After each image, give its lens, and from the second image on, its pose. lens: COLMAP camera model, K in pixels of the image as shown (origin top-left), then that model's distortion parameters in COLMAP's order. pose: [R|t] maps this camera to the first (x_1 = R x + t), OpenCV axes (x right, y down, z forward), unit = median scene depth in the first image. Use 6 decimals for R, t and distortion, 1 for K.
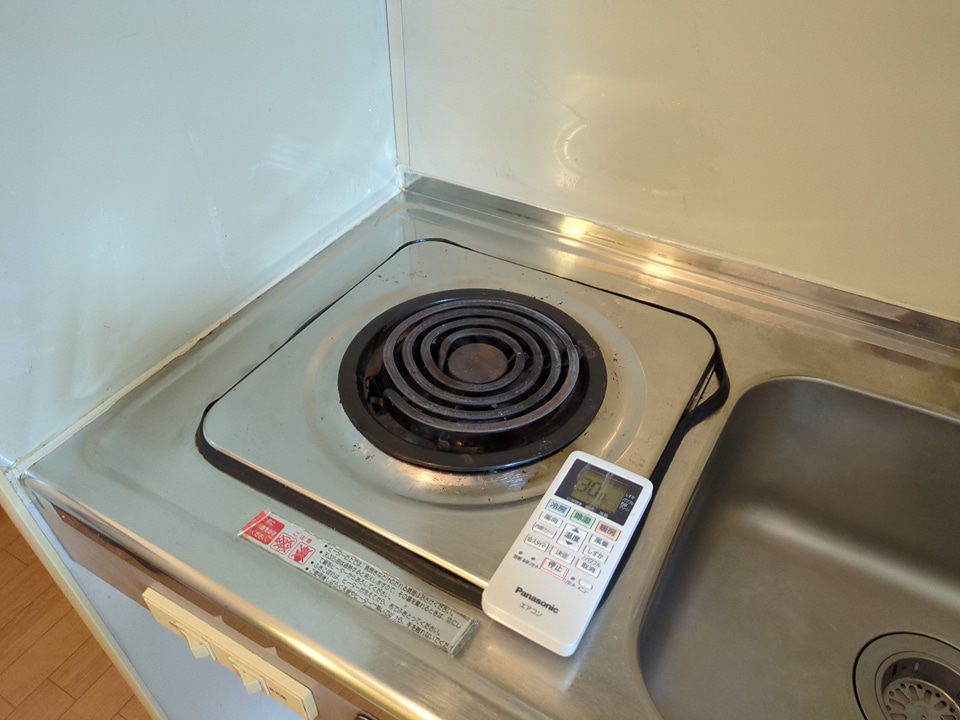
lens RADIAL K [[716.6, 0, 486.7], [0, 716.6, 358.8], [0, 0, 1]] dist [0.034893, -0.019975]
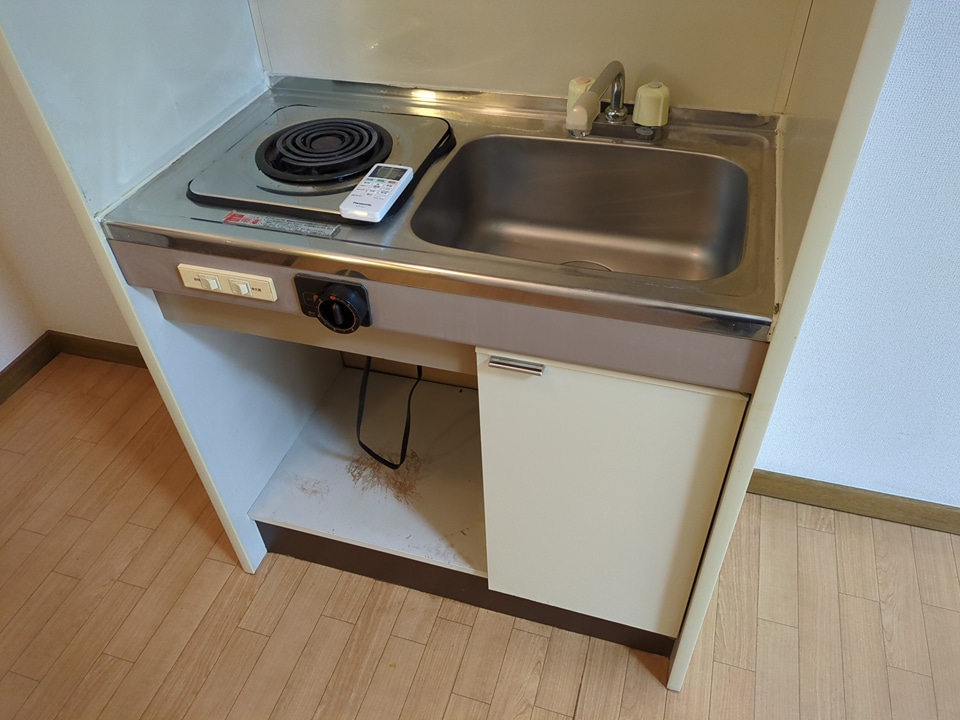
lens RADIAL K [[716.6, 0, 486.7], [0, 716.6, 358.8], [0, 0, 1]] dist [0.034893, -0.019975]
pose [[0.973861, -0.177093, 0.142240, 0.029953], [0.176572, 0.984151, 0.016380, 0.628345], [-0.142887, 0.009164, 0.989697, -1.006175]]
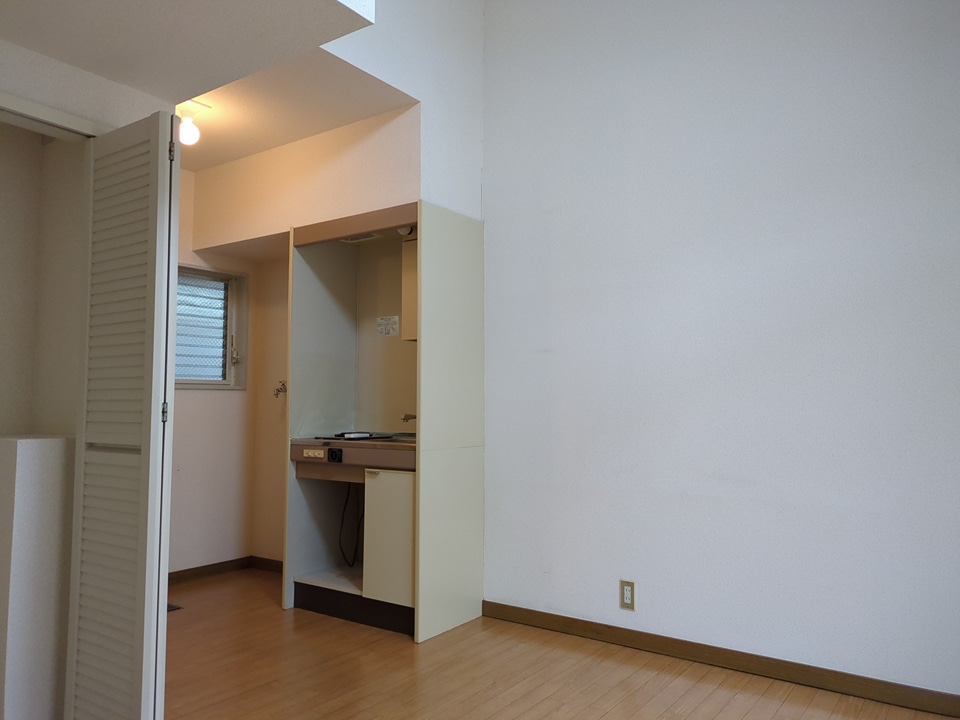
lens RADIAL K [[716.6, 0, 486.7], [0, 716.6, 358.8], [0, 0, 1]] dist [0.034893, -0.019975]
pose [[0.996114, -0.004501, -0.087957, 1.898030], [-0.059301, 0.704102, -0.707618, 4.386274], [0.065116, 0.710084, 0.701099, -4.387777]]
